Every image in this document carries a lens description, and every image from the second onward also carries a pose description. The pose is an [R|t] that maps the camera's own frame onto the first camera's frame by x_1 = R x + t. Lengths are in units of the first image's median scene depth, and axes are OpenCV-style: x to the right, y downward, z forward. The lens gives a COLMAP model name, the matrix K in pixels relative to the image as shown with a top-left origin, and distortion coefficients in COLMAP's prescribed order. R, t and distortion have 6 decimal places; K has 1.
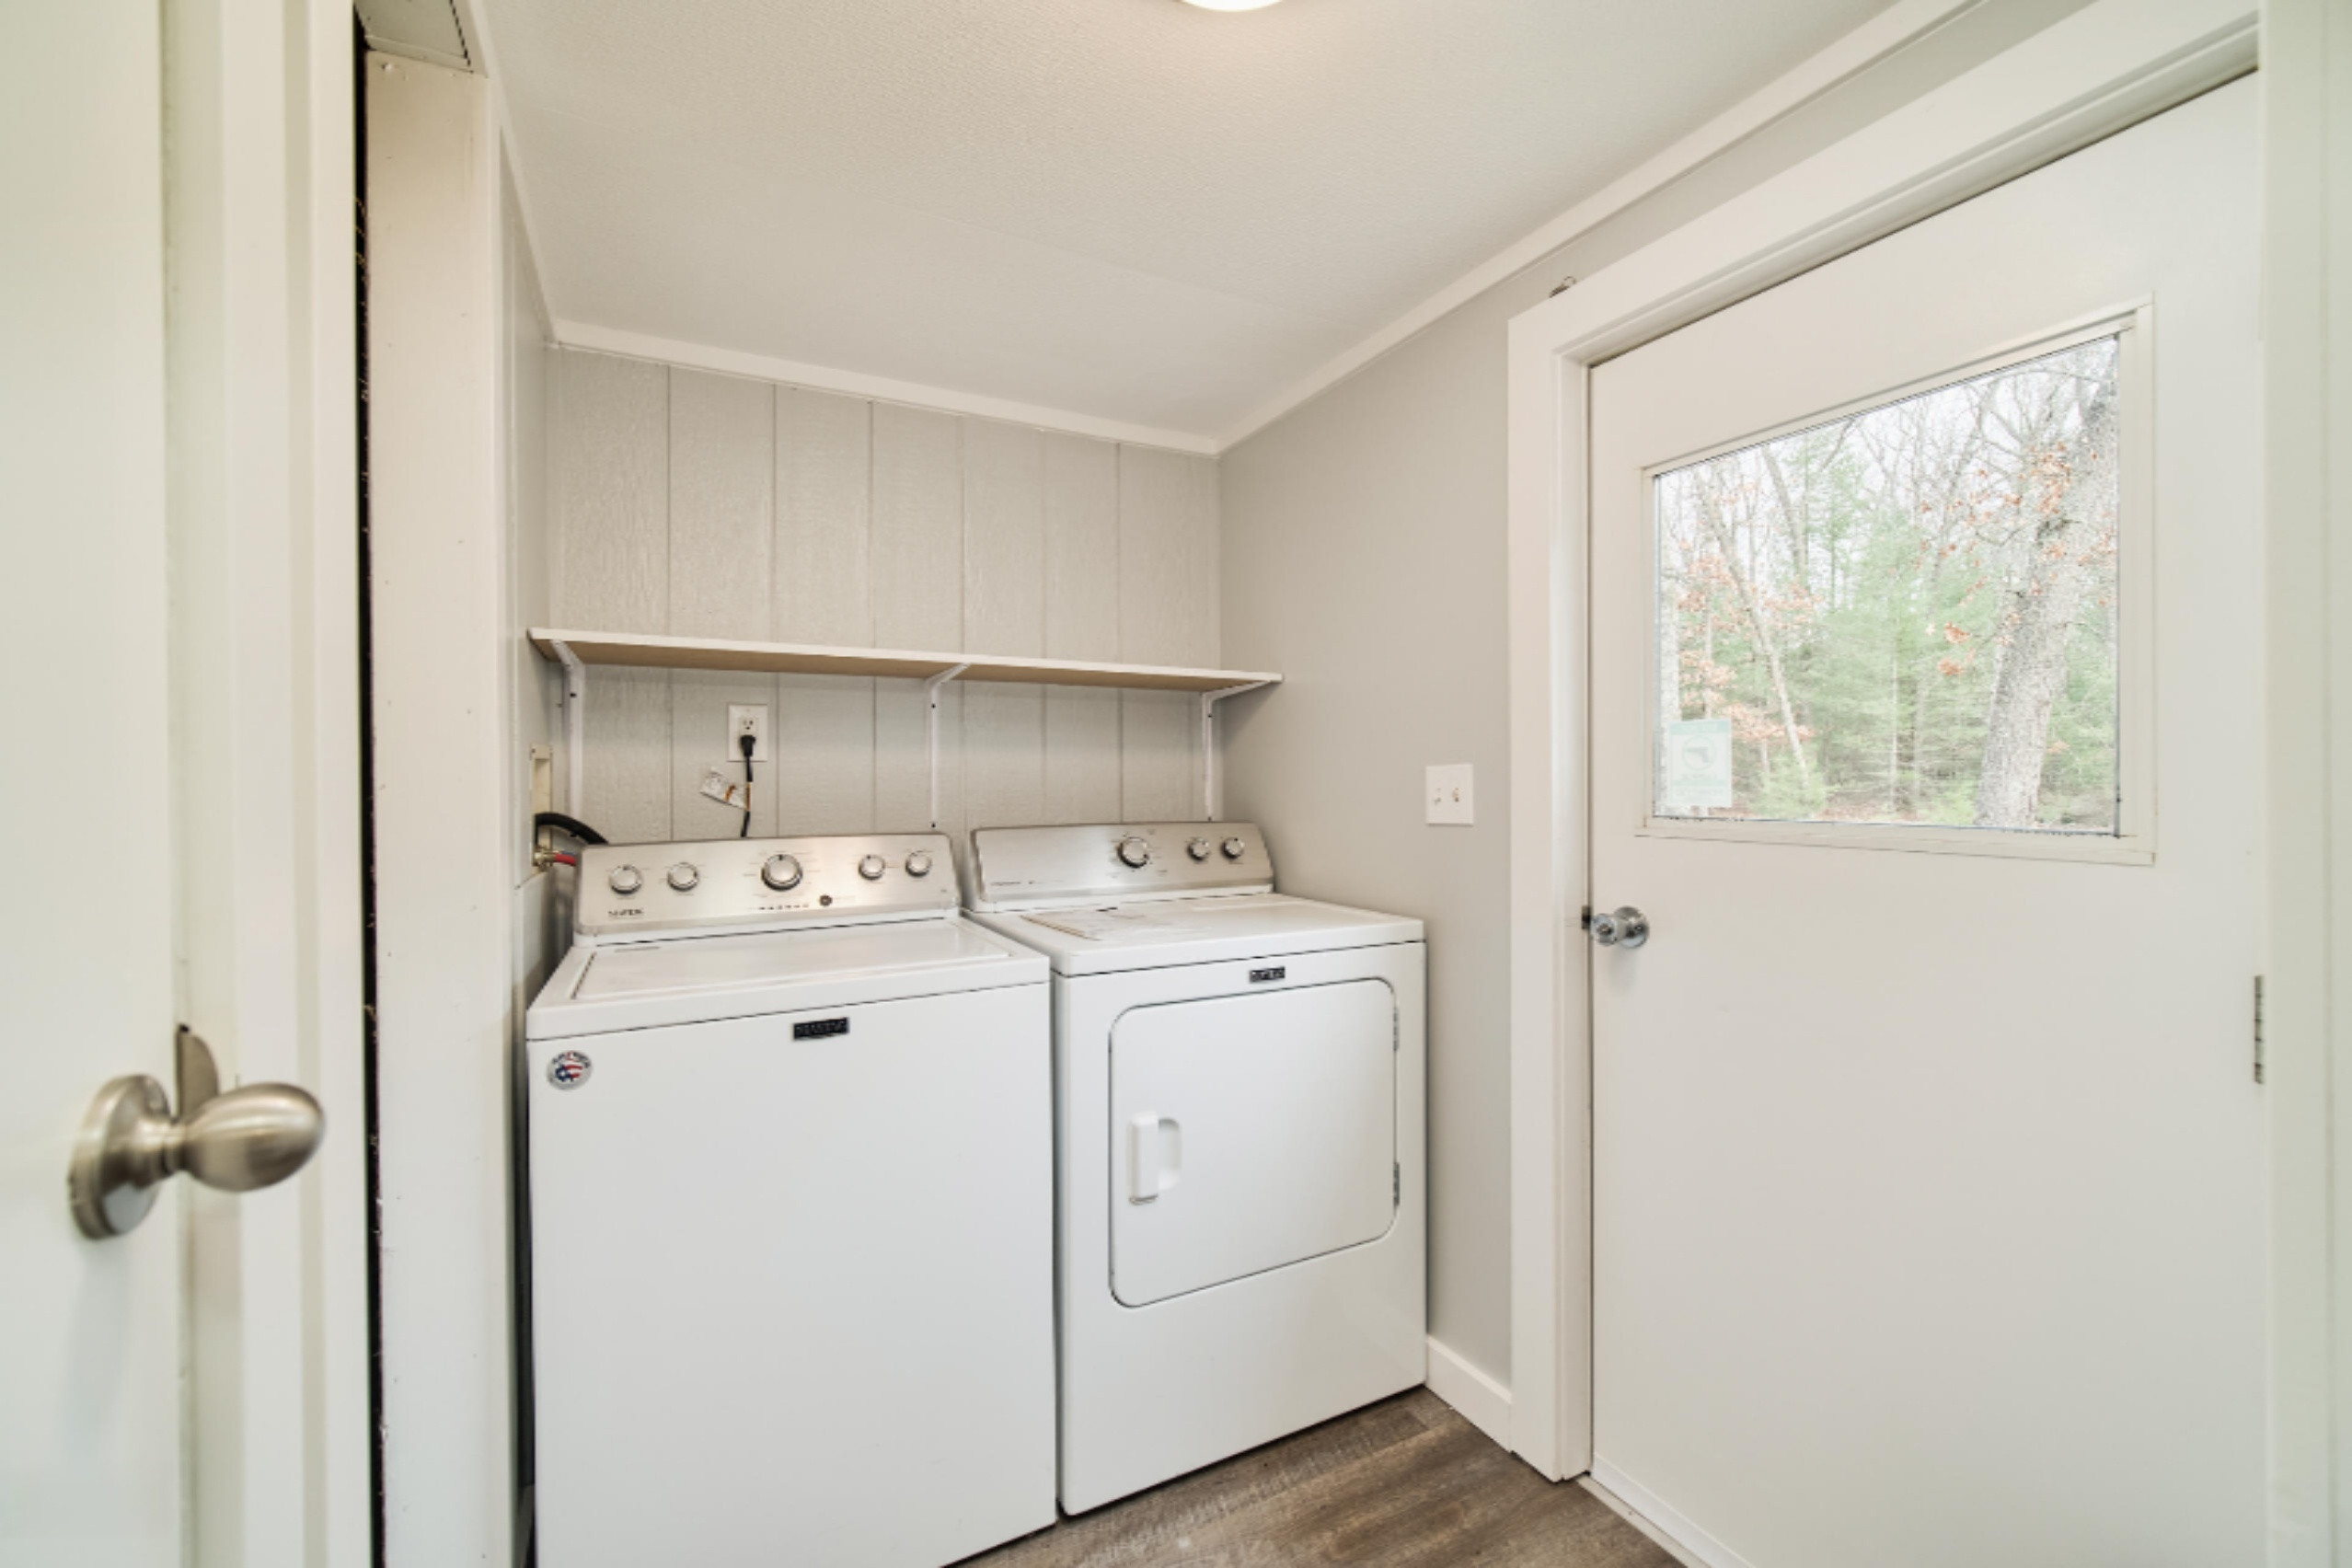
lens RADIAL K [[944.2, 0, 1181.9], [0, 944.2, 789.0], [0, 0, 1]] dist [0.000445, -0.000105]
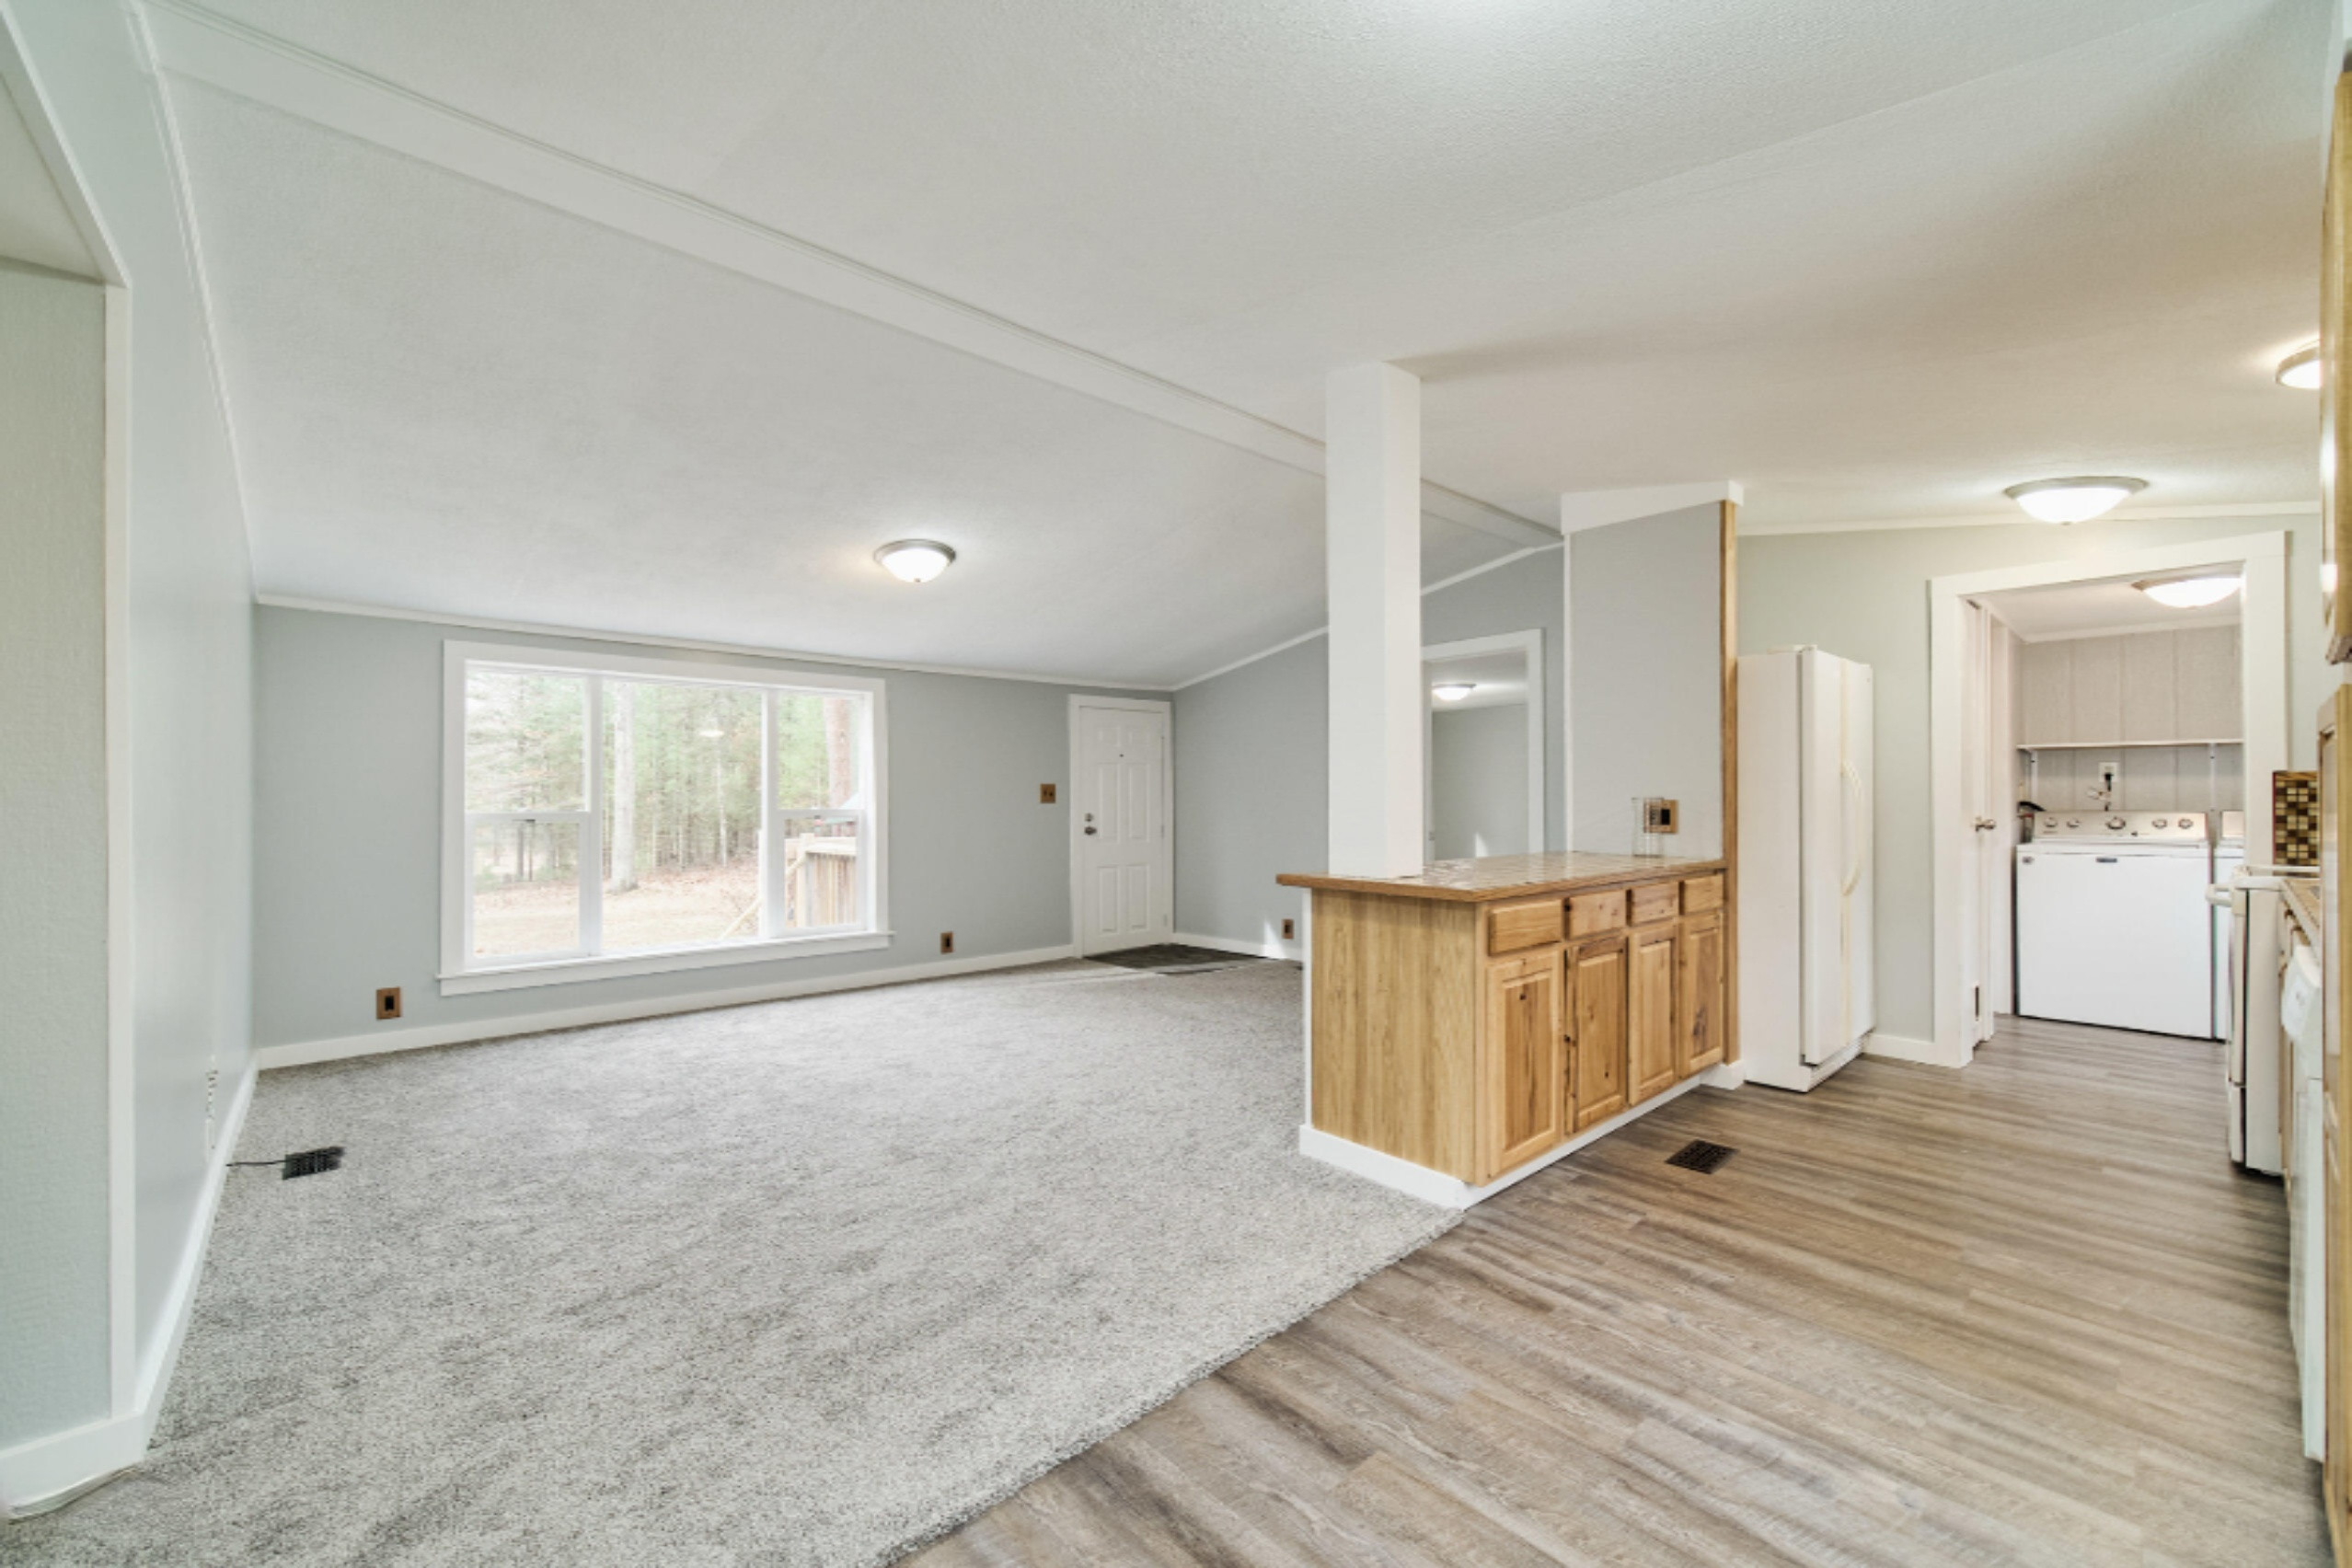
lens RADIAL K [[944.2, 0, 1181.9], [0, 944.2, 789.0], [0, 0, 1]] dist [0.000445, -0.000105]
pose [[0.244954, 0.002545, -0.969531, 1.524794], [-0.003438, 0.999993, 0.001756, -0.009895], [0.969529, 0.002904, 0.244961, -2.241527]]
